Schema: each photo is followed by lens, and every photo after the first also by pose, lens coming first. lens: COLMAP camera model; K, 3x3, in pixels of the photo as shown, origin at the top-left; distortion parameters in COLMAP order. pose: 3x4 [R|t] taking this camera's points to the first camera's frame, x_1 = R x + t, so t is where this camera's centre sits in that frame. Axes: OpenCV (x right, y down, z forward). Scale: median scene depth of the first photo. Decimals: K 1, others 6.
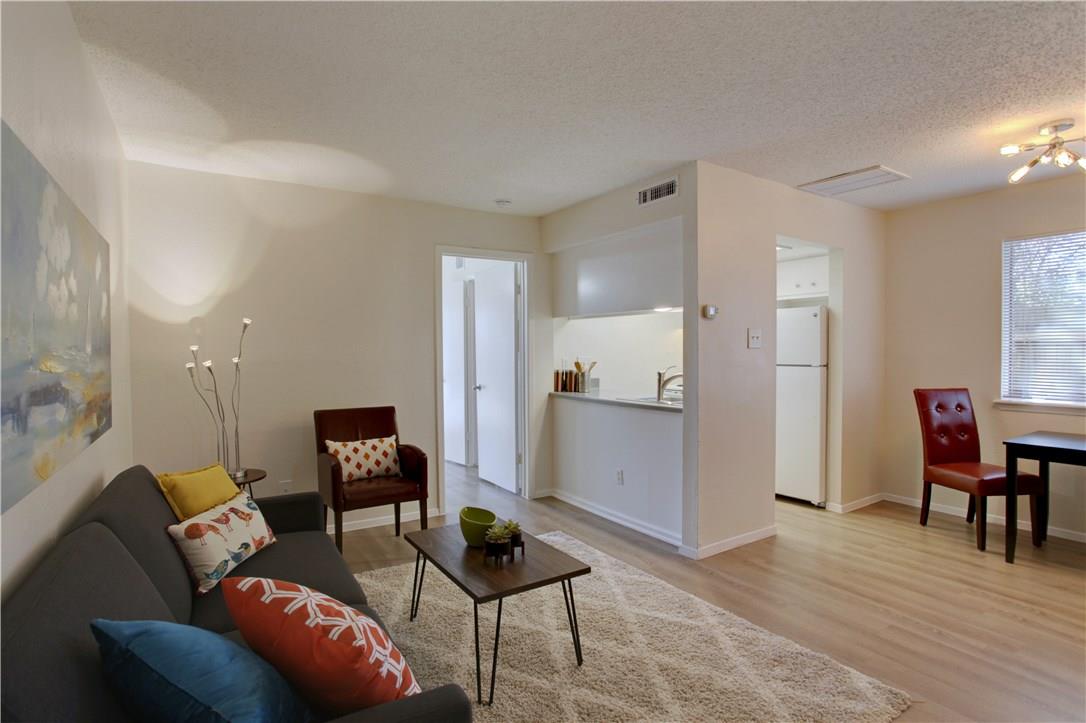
lens RADIAL K [[552.4, 0, 543.7], [0, 552.4, 359.0], [0, 0, 1]] dist [-0.055378, 0.025682]
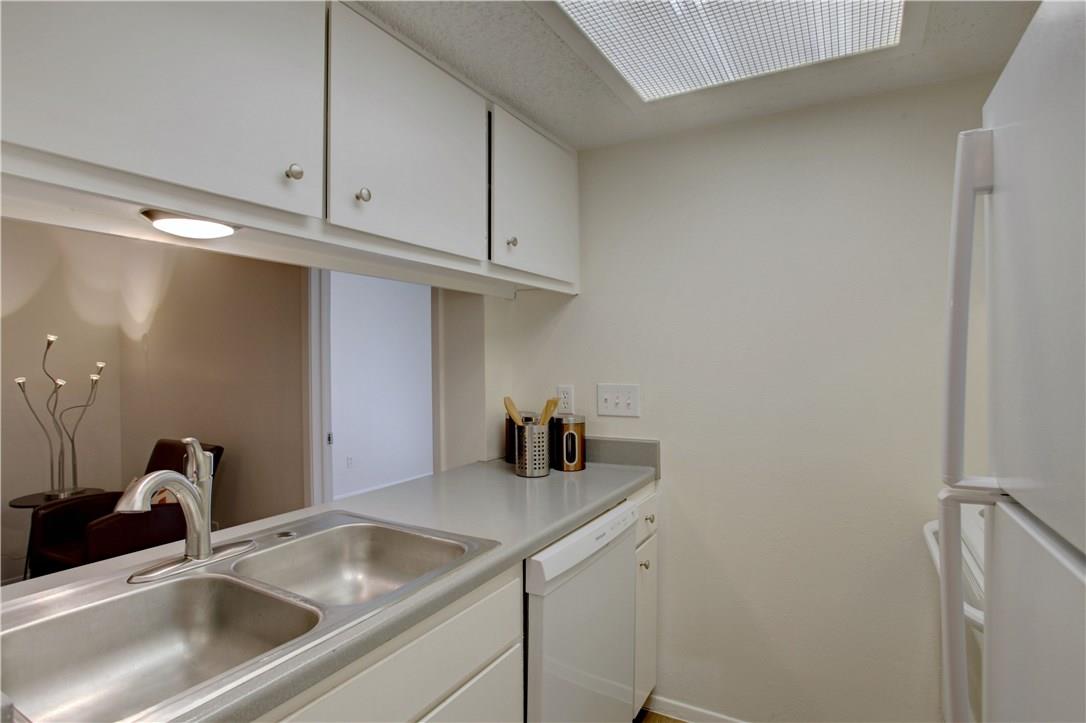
lens RADIAL K [[552.4, 0, 543.7], [0, 552.4, 359.0], [0, 0, 1]] dist [-0.055378, 0.025682]
pose [[0.455166, -0.003192, -0.890401, 0.536688], [-0.007292, 0.999947, -0.007313, -0.024820], [0.890377, 0.009821, 0.455118, 1.047535]]
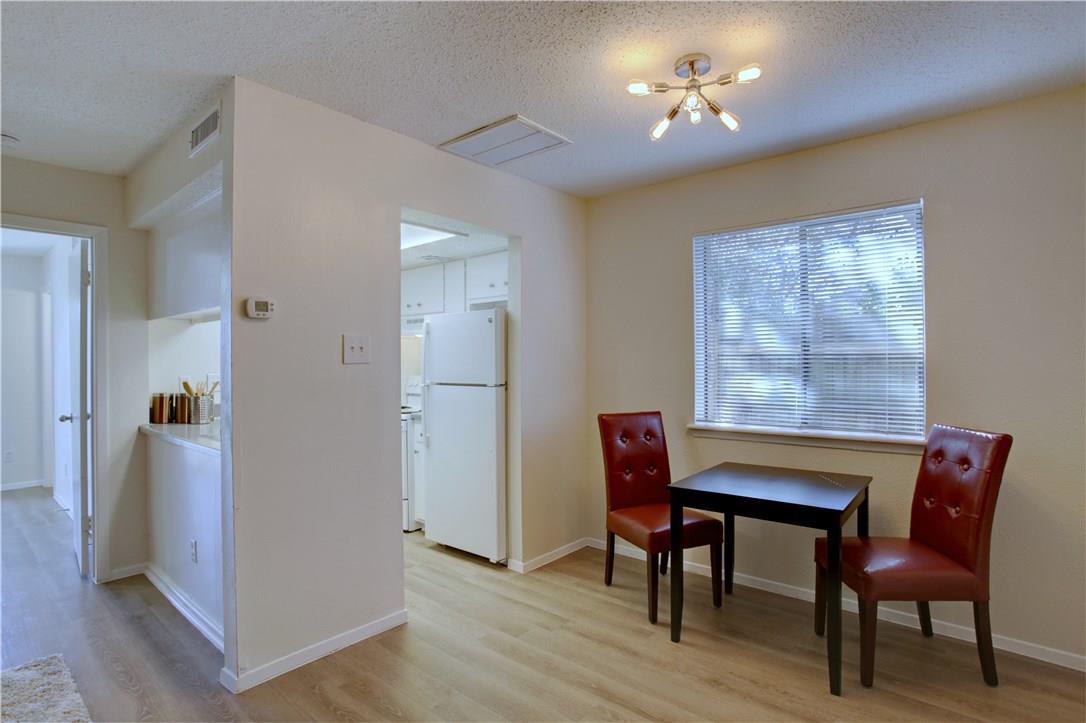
lens RADIAL K [[552.4, 0, 543.7], [0, 552.4, 359.0], [0, 0, 1]] dist [-0.055378, 0.025682]
pose [[0.958733, 0.003199, 0.284291, 0.381568], [0.003822, 0.999701, -0.024138, -0.006769], [-0.284283, 0.024228, 0.958434, 0.242733]]
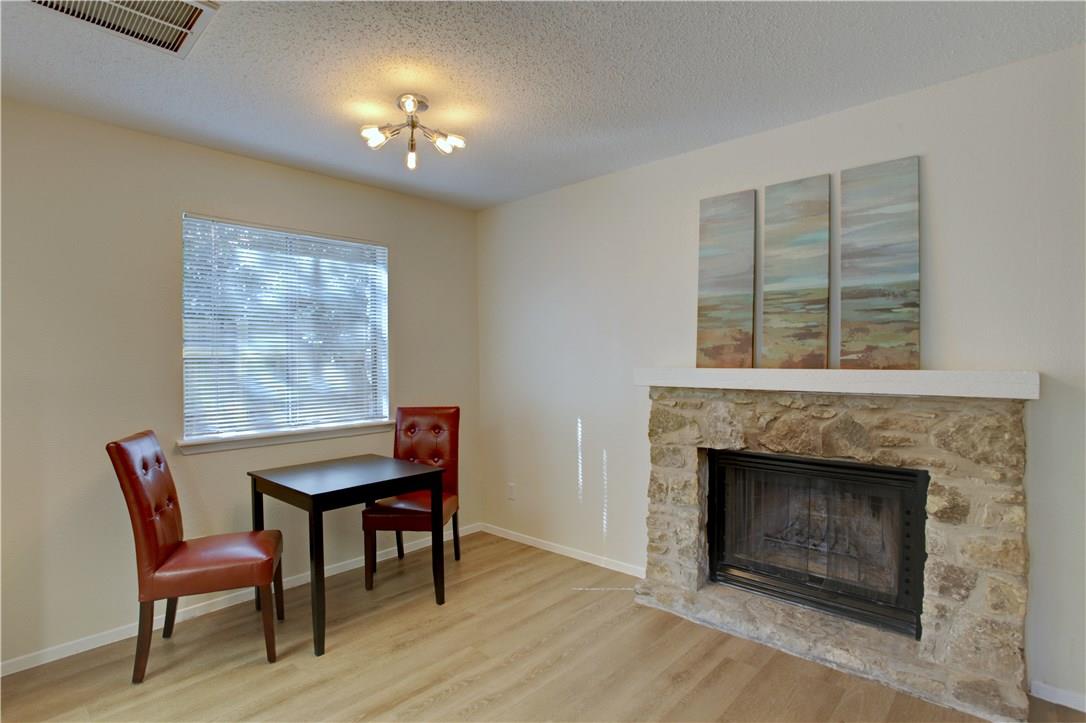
lens RADIAL K [[552.4, 0, 543.7], [0, 552.4, 359.0], [0, 0, 1]] dist [-0.055378, 0.025682]
pose [[-0.255413, 0.009577, 0.966785, 0.048668], [0.028442, 0.999593, -0.002388, -0.016851], [-0.966414, 0.026887, -0.255581, 0.724672]]
